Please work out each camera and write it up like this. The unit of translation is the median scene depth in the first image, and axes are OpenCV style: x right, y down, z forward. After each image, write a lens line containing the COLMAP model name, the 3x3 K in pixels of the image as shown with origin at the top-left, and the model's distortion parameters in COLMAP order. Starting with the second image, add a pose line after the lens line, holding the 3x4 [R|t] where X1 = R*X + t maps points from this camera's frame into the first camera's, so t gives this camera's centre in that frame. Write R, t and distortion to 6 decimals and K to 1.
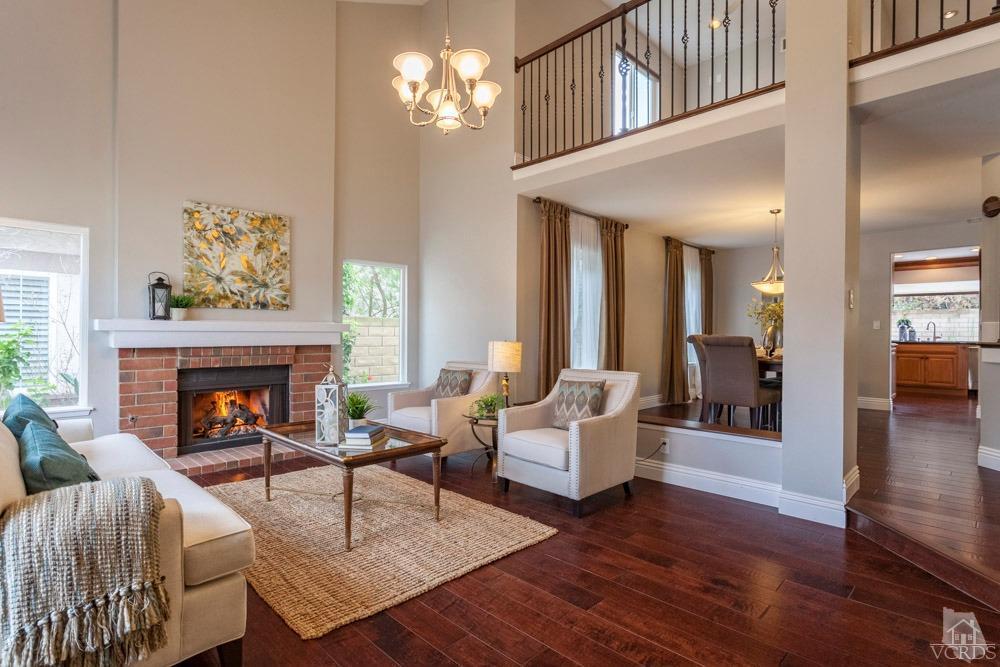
lens RADIAL K [[517.3, 0, 502.6], [0, 517.3, 335.5], [0, 0, 1]] dist [-0.012819, 0.005666]
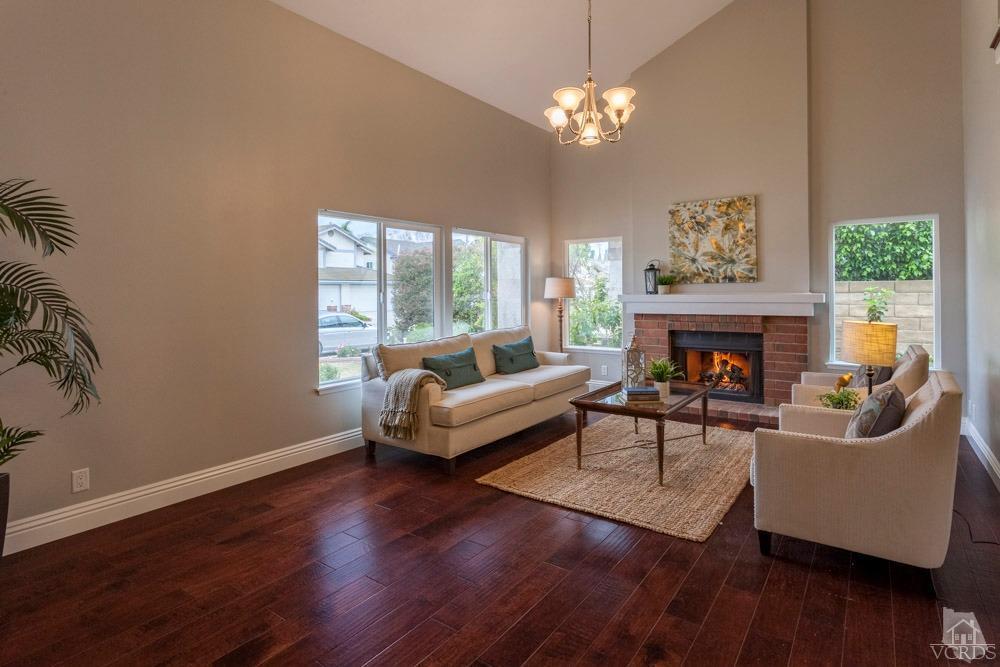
lens RADIAL K [[517.3, 0, 497.3], [0, 517.3, 290.0], [0, 0, 1]] dist [-0.012819, 0.005666]
pose [[0.135035, -0.007116, -0.990815, 0.619301], [0.006738, 0.999958, -0.006263, -0.032623], [0.990818, -0.005830, 0.135077, 0.354842]]
